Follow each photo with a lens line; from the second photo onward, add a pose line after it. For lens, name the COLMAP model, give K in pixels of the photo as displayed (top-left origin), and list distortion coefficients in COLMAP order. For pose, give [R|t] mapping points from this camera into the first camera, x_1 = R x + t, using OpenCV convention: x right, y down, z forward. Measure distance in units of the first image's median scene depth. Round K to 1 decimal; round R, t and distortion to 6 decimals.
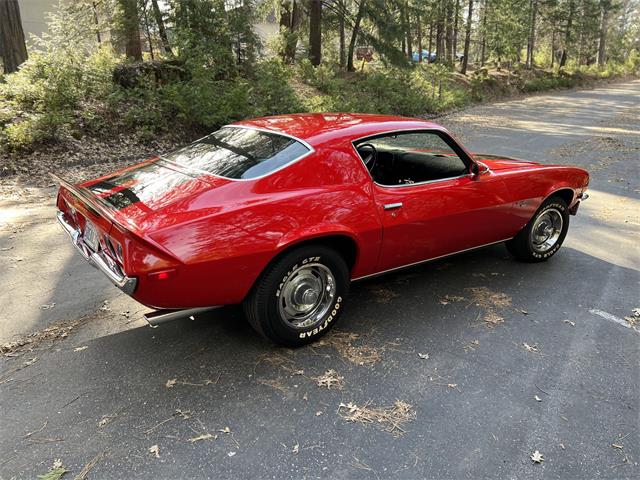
lens RADIAL K [[485.6, 0, 320.0], [0, 485.6, 240.0], [0, 0, 1]] dist [0.052719, -0.054409]
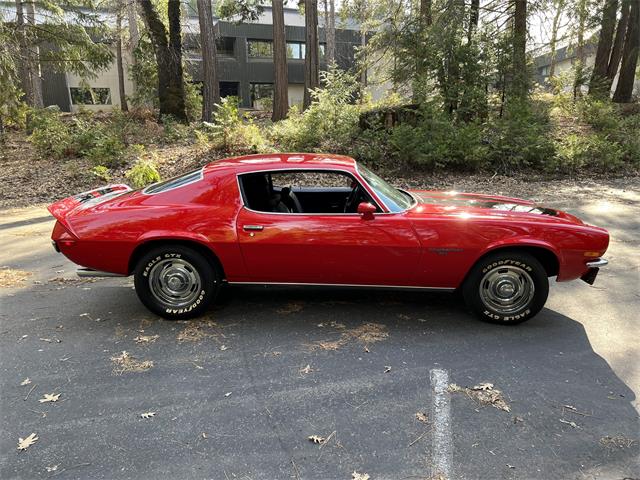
lens RADIAL K [[485.6, 0, 320.0], [0, 485.6, 240.0], [0, 0, 1]] dist [0.052719, -0.054409]
pose [[0.790406, 0.133392, -0.597884, 0.941336], [-0.176506, 0.984203, -0.013760, -0.048104], [0.586604, 0.116406, 0.801464, 0.106623]]
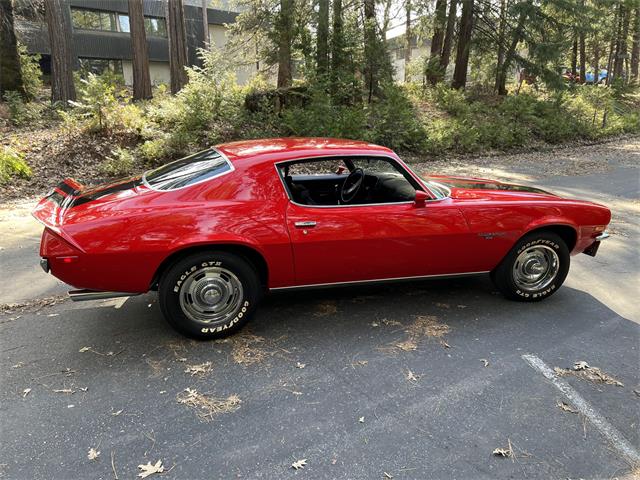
lens RADIAL K [[485.6, 0, 320.0], [0, 485.6, 240.0], [0, 0, 1]] dist [0.052719, -0.054409]
pose [[0.945191, 0.087779, -0.314498, 0.479462], [-0.101209, 0.994510, -0.026597, -0.008857], [0.310437, 0.056970, 0.948885, -0.008664]]
